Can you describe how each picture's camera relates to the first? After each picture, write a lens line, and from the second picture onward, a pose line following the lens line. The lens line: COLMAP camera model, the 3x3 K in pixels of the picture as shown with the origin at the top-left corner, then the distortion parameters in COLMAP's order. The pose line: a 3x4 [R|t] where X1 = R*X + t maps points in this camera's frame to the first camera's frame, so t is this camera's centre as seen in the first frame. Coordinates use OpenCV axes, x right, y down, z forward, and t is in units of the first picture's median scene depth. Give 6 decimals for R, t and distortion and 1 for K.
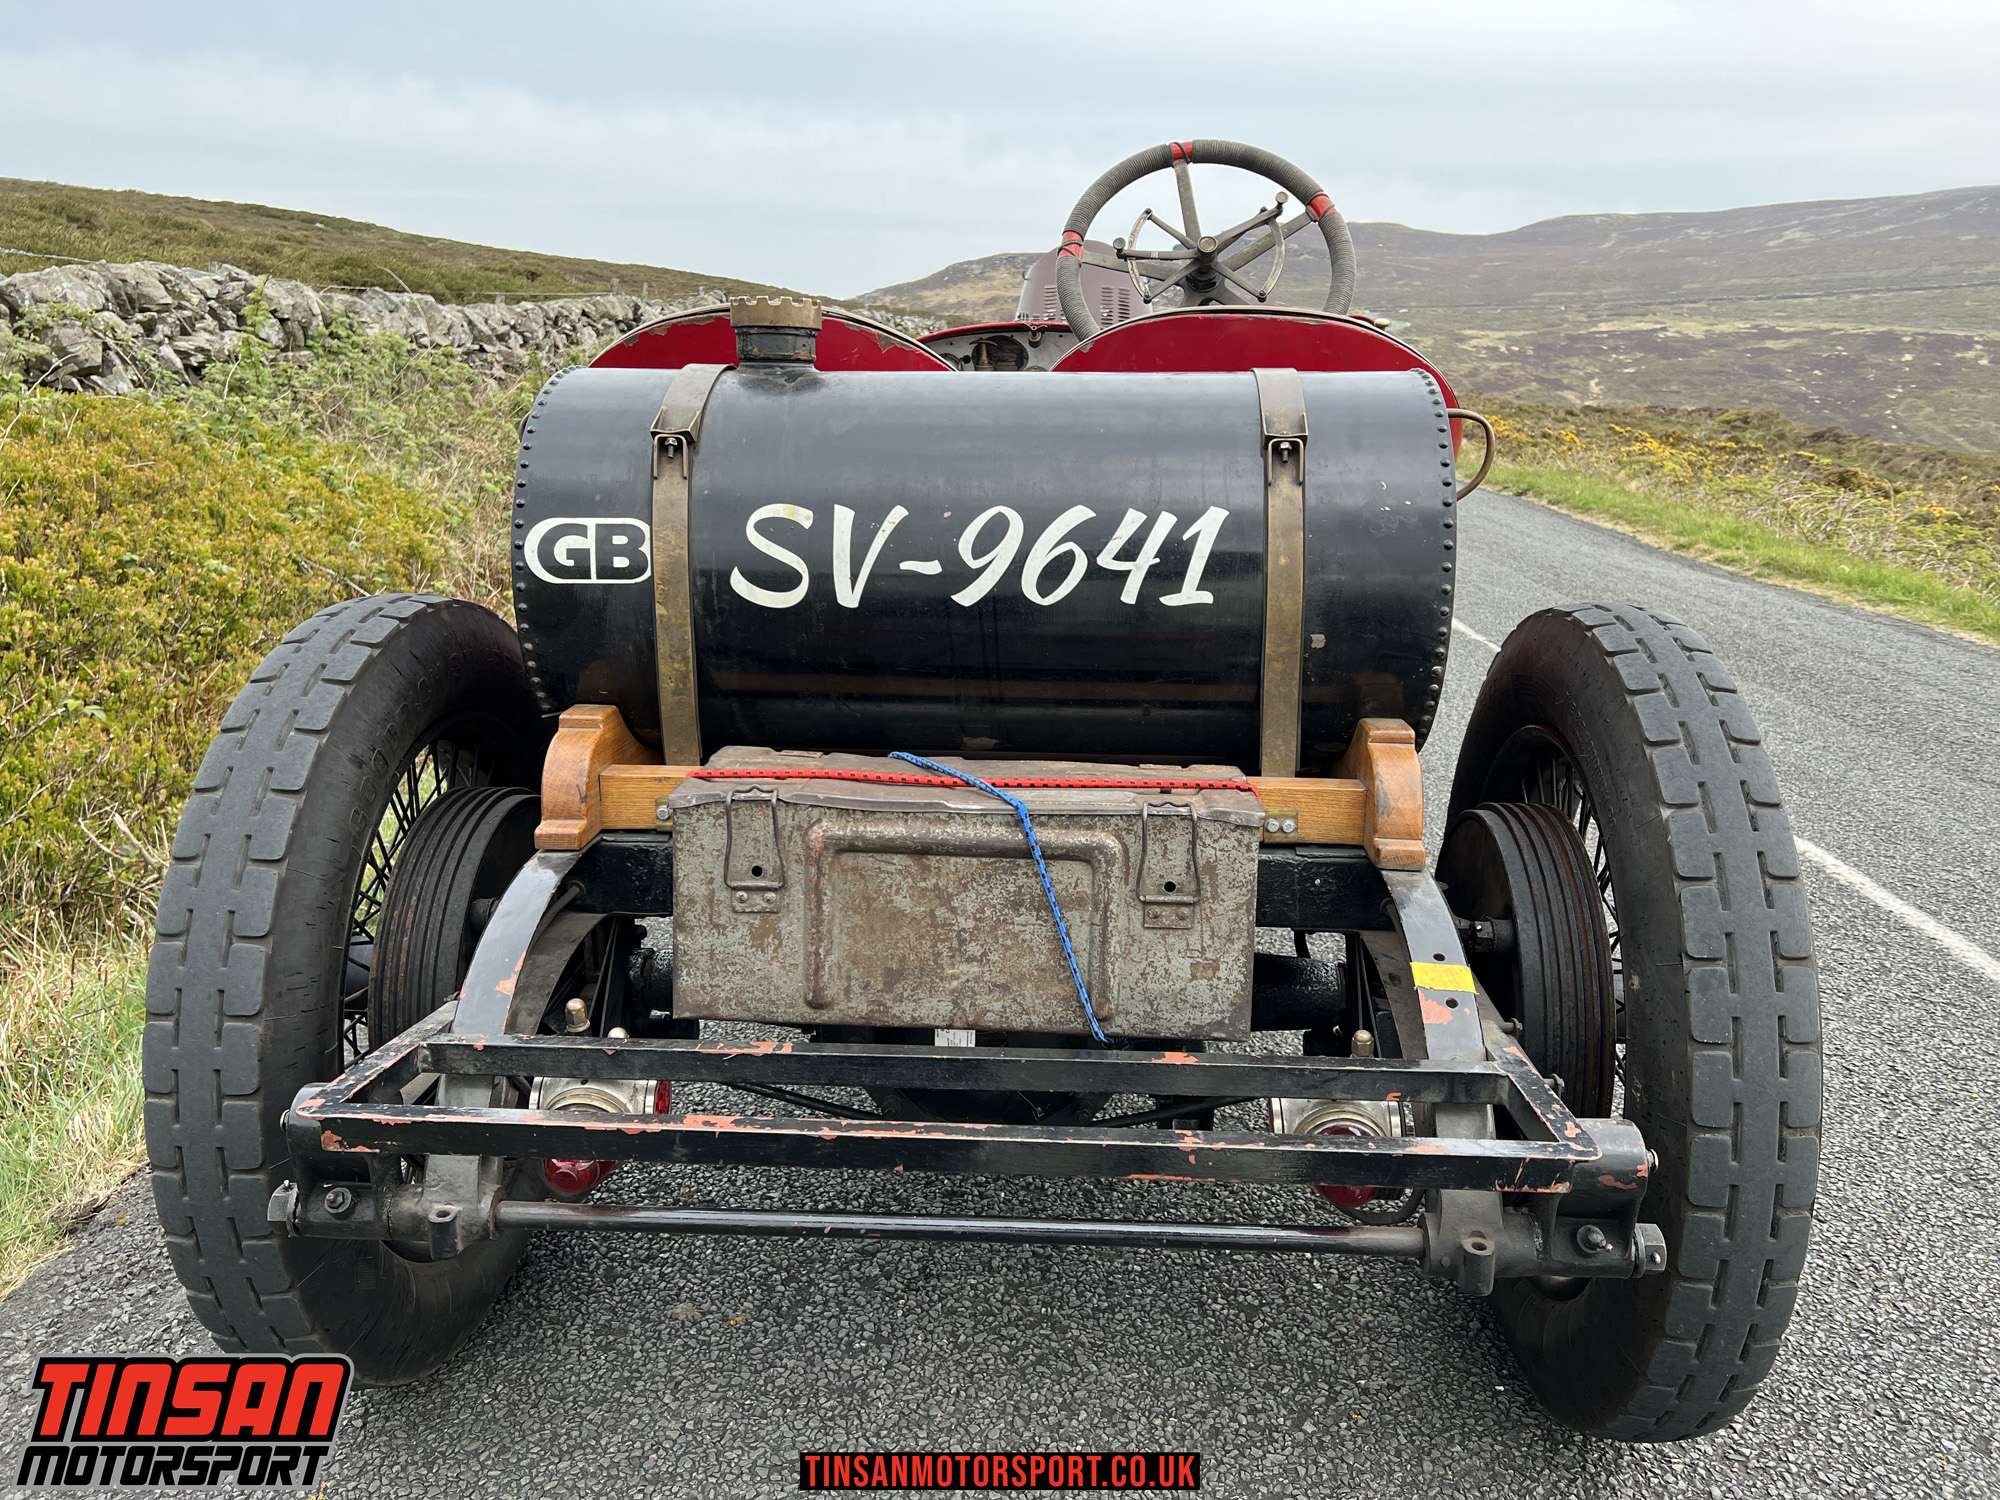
lens RADIAL K [[1490.6, 0, 993.9], [0, 1490.6, 721.3], [0, 0, 1]] dist [0.063618, -0.080786]
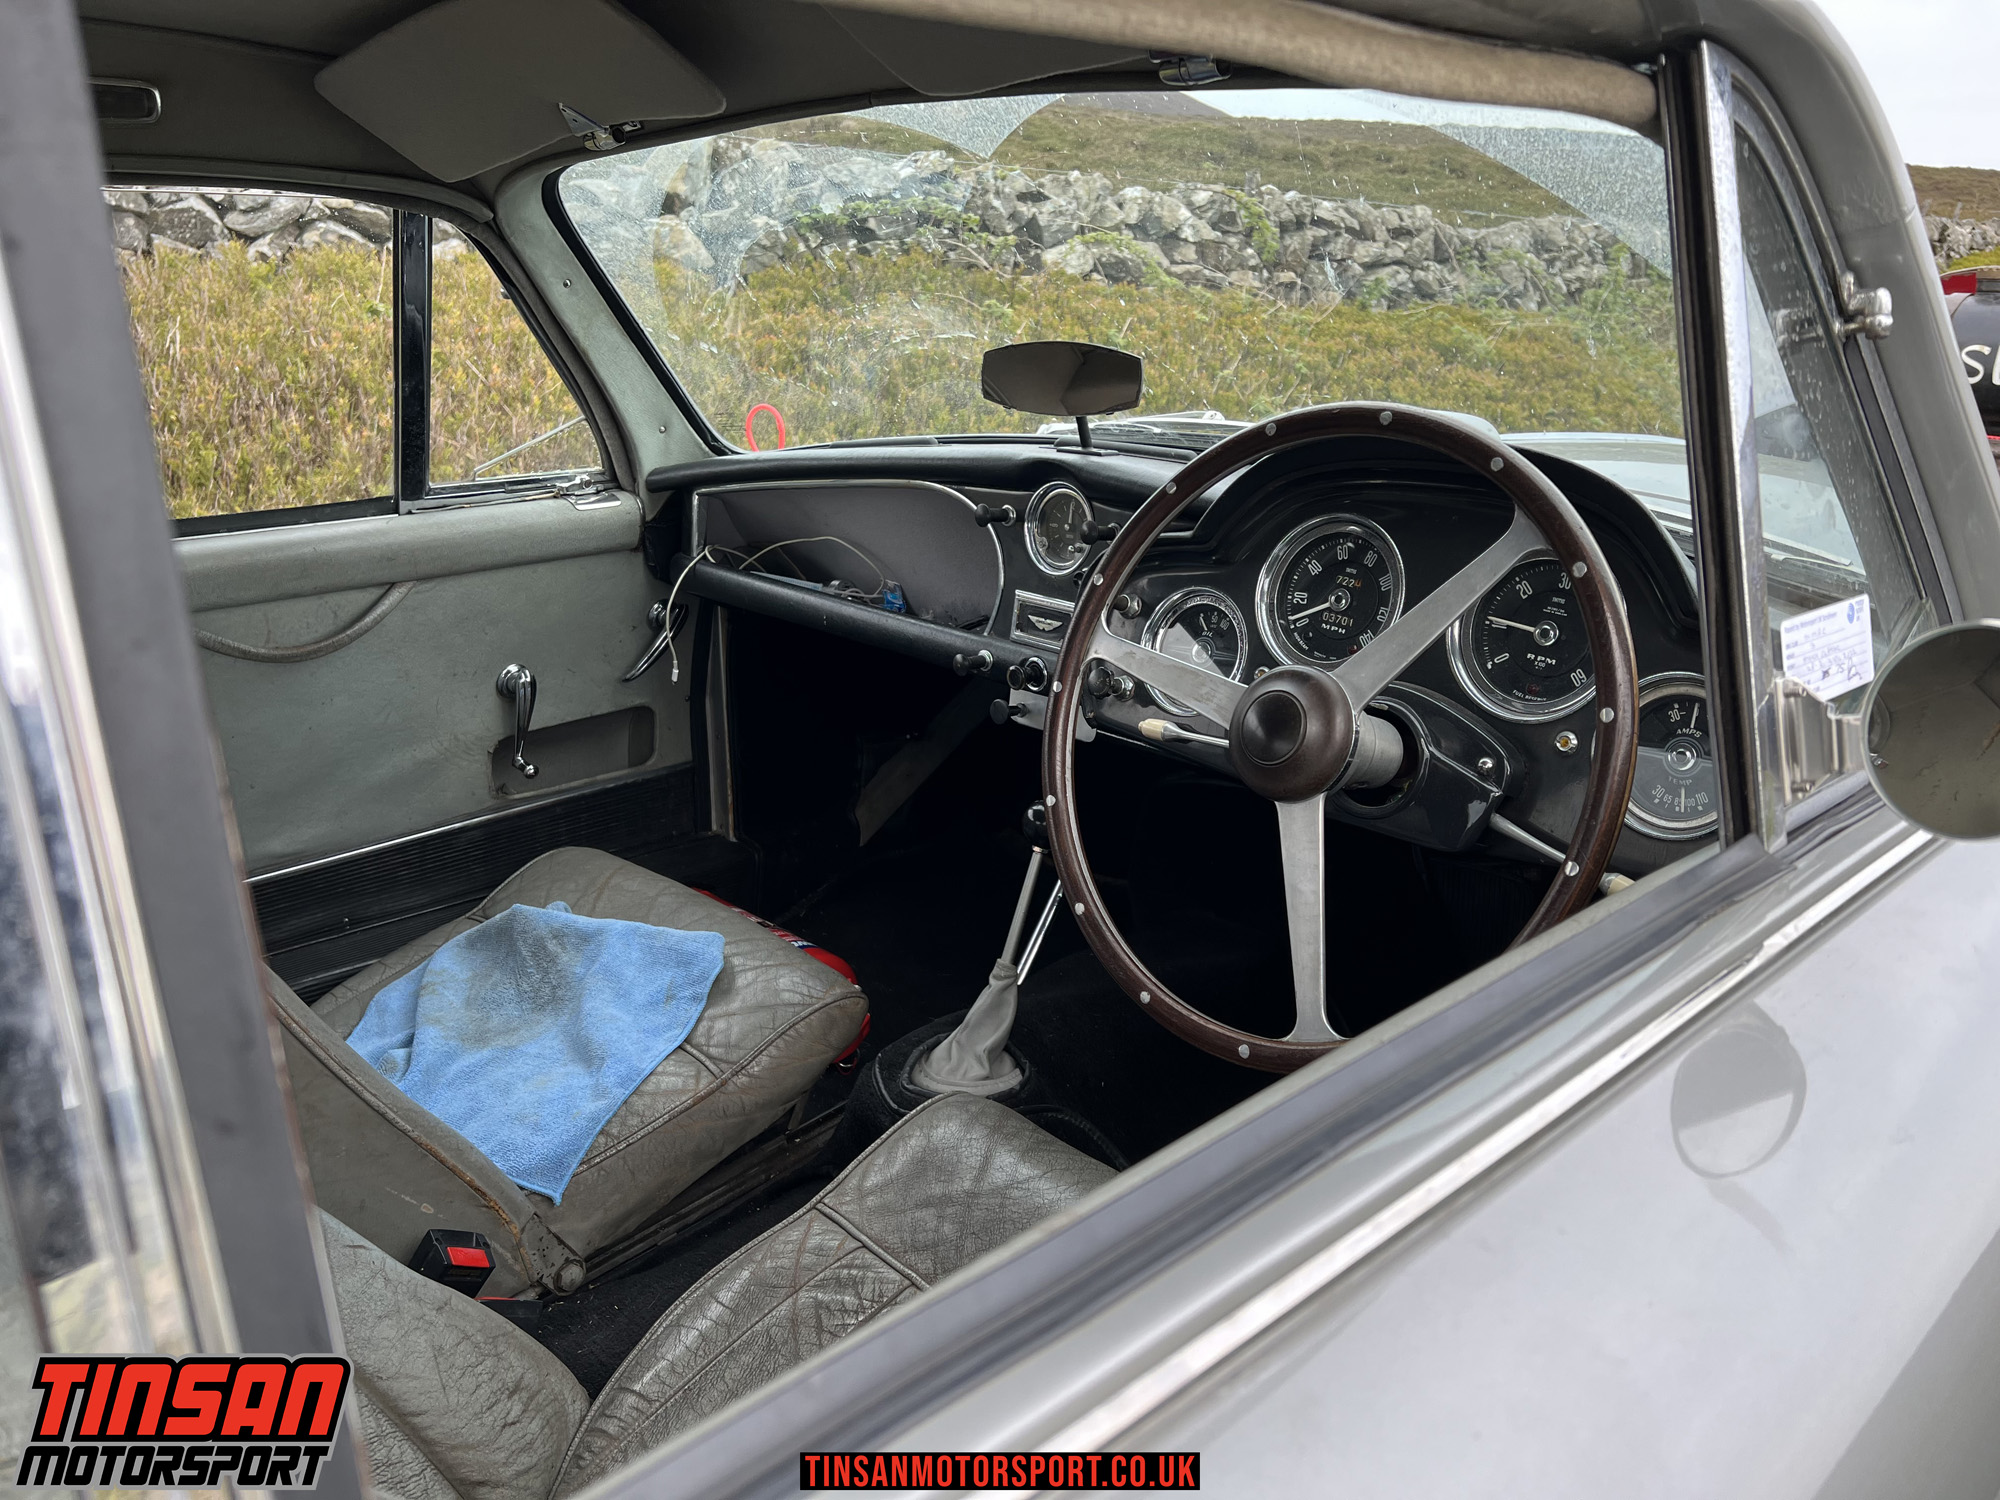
lens RADIAL K [[1490.6, 0, 995.4], [0, 1490.6, 748.0], [0, 0, 1]] dist [0.063618, -0.080786]
pose [[0.722570, 0.203430, -0.660688, 0.094660], [-0.160012, 0.978984, 0.126436, 0.090280], [0.672524, 0.014359, 0.739936, -0.394998]]
